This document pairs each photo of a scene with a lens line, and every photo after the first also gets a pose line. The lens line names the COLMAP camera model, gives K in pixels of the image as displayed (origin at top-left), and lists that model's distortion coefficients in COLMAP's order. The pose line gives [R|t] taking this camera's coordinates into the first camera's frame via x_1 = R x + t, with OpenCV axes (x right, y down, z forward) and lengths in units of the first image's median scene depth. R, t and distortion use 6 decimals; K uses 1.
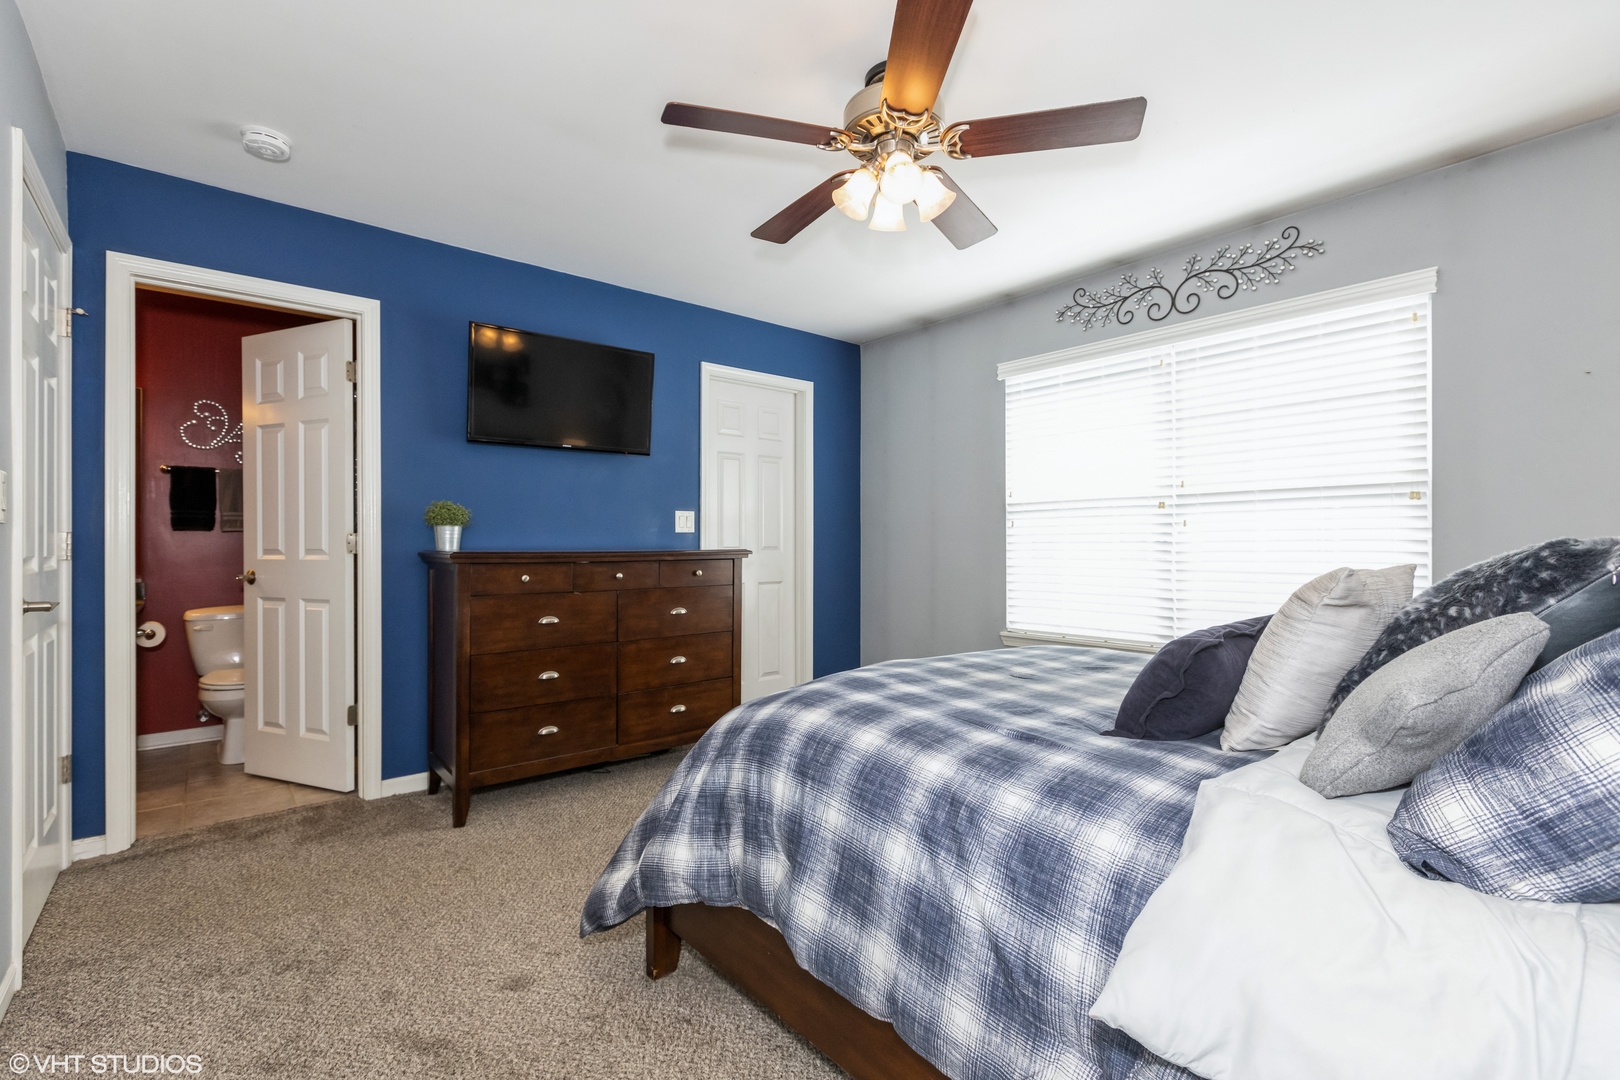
lens RADIAL K [[723.0, 0, 810.0], [0, 723.0, 540.0], [0, 0, 1]] dist [0.000471, 0.000116]
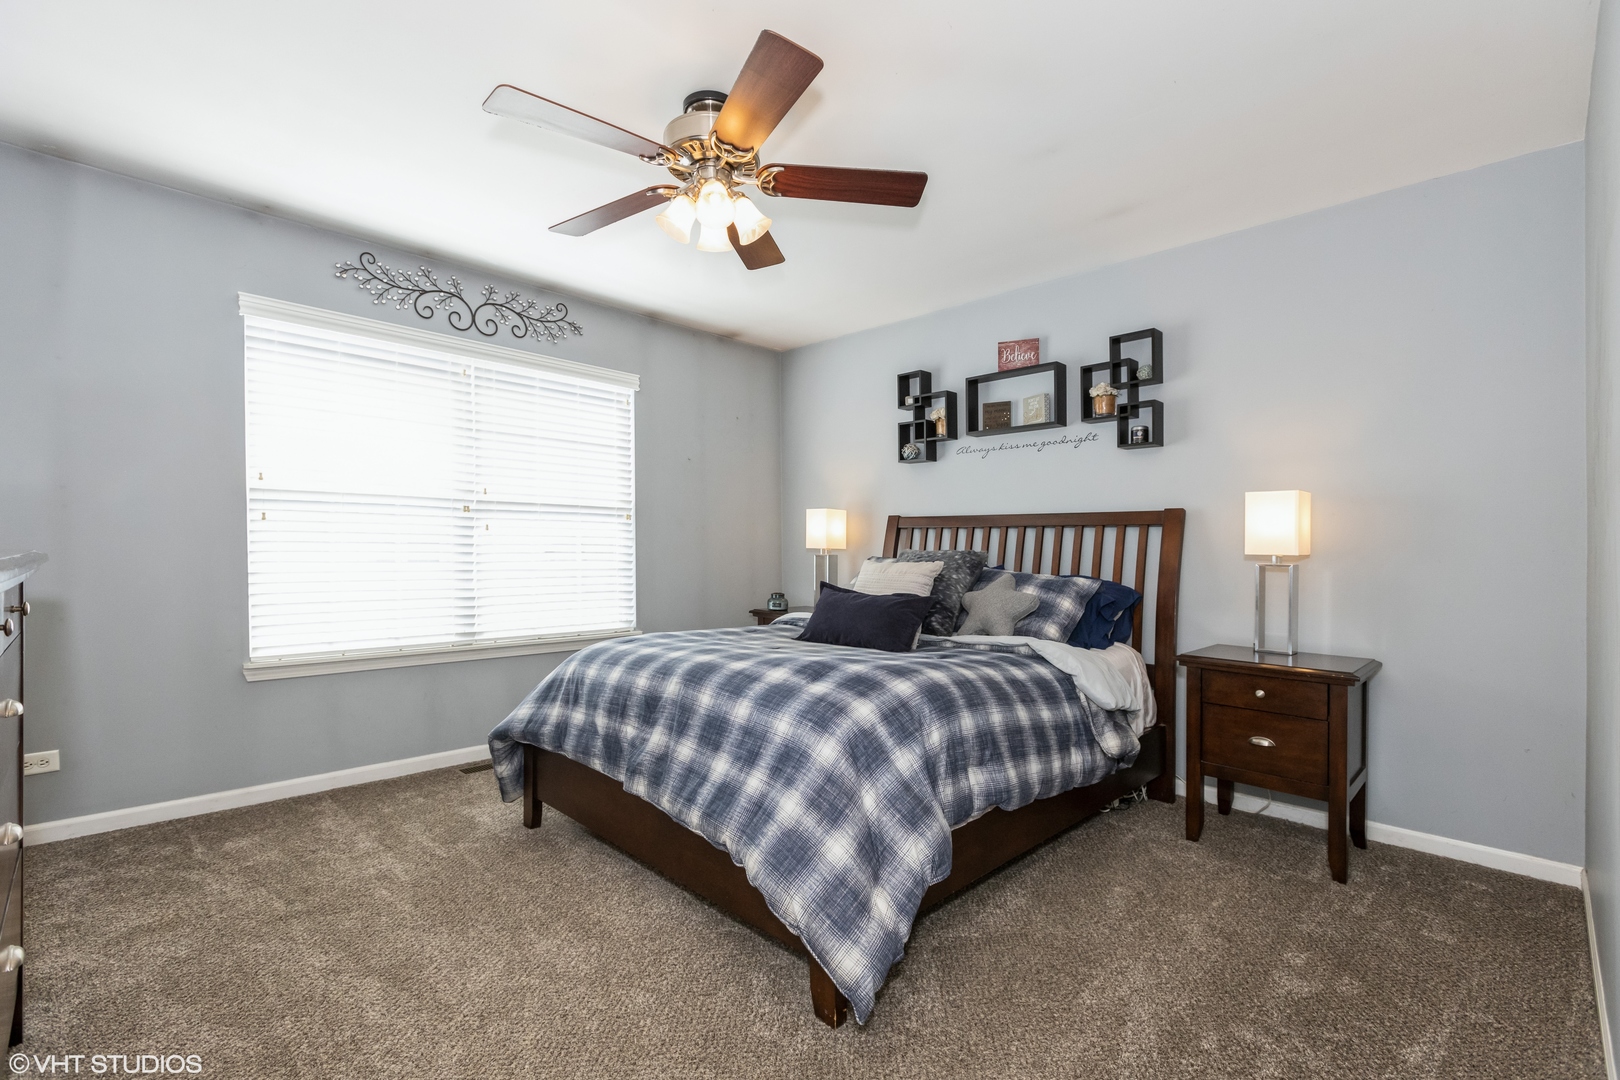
lens RADIAL K [[723.0, 0, 810.0], [0, 723.0, 540.0], [0, 0, 1]] dist [0.000471, 0.000116]
pose [[-0.079235, 0.021059, 0.996633, -0.597144], [-0.011530, 0.999691, -0.022040, 0.014428], [-0.996789, -0.013238, -0.078968, 0.589980]]
